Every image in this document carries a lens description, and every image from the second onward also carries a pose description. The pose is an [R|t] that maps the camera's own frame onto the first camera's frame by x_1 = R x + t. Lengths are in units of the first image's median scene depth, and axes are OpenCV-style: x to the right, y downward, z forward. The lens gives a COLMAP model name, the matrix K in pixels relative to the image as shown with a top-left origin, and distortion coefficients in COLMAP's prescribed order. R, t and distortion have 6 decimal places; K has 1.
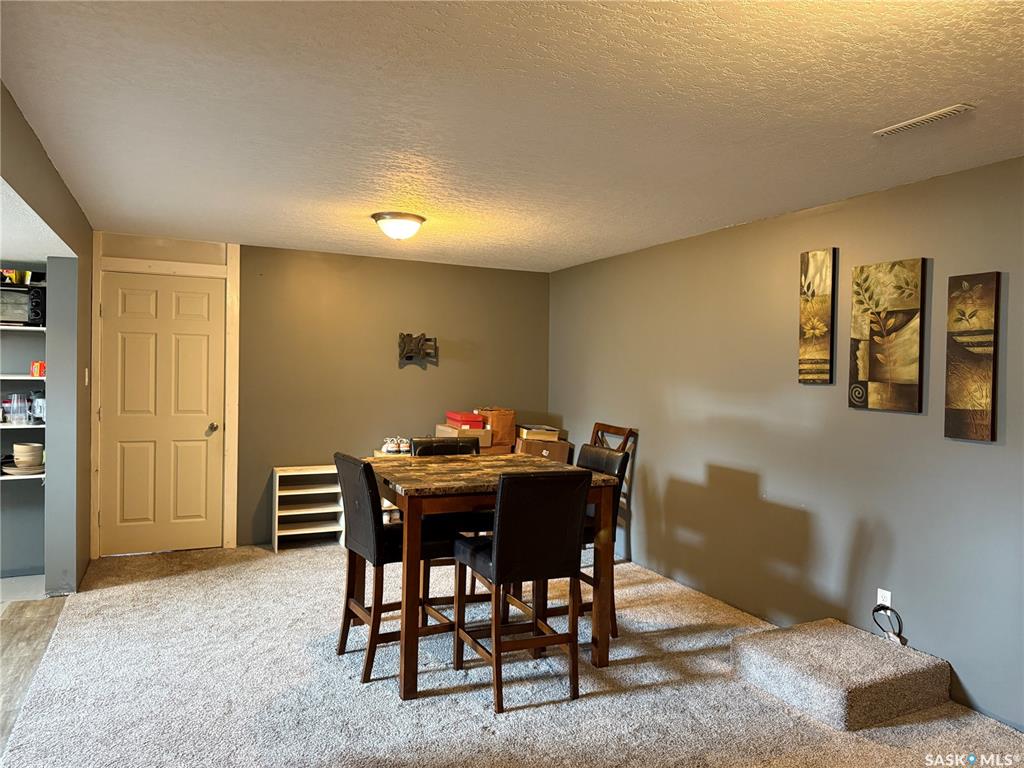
lens RADIAL K [[722.1, 0, 512.7], [0, 722.1, 384.5], [0, 0, 1]] dist [0.063503, -0.074592]
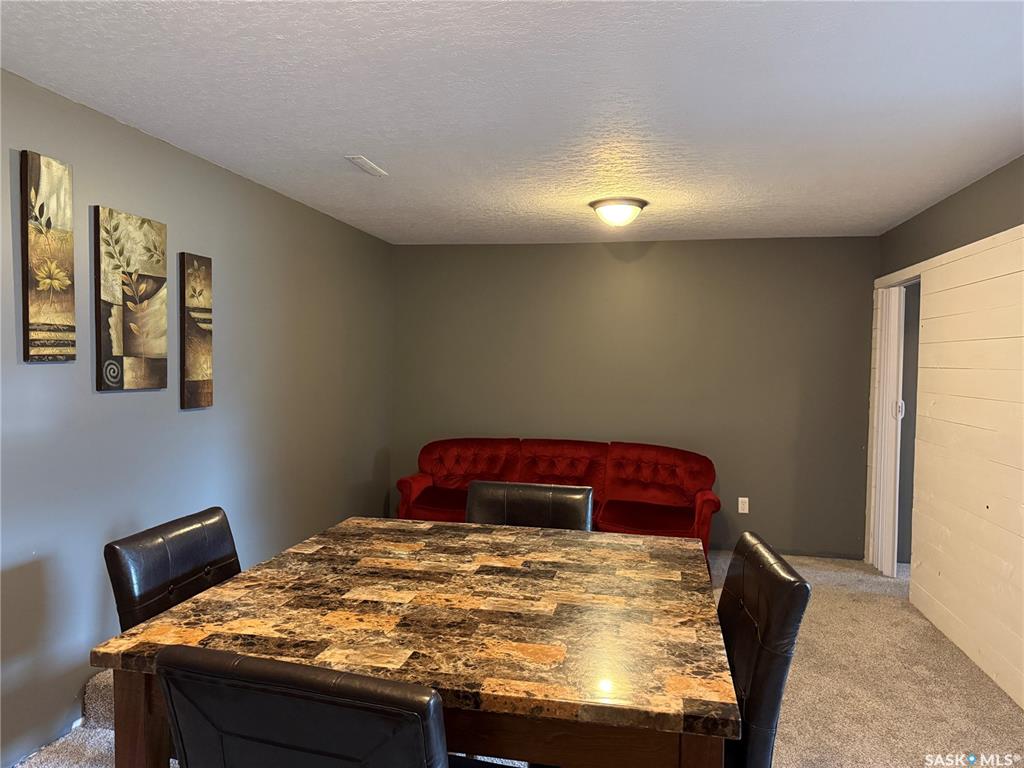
lens RADIAL K [[722.1, 0, 511.5], [0, 722.1, 385.9], [0, 0, 1]] dist [0.063503, -0.074592]
pose [[-0.805336, -0.058195, 0.589956, -0.344668], [-0.022704, 0.997468, 0.067400, -0.036205], [-0.592384, 0.040885, -0.804618, 1.406761]]
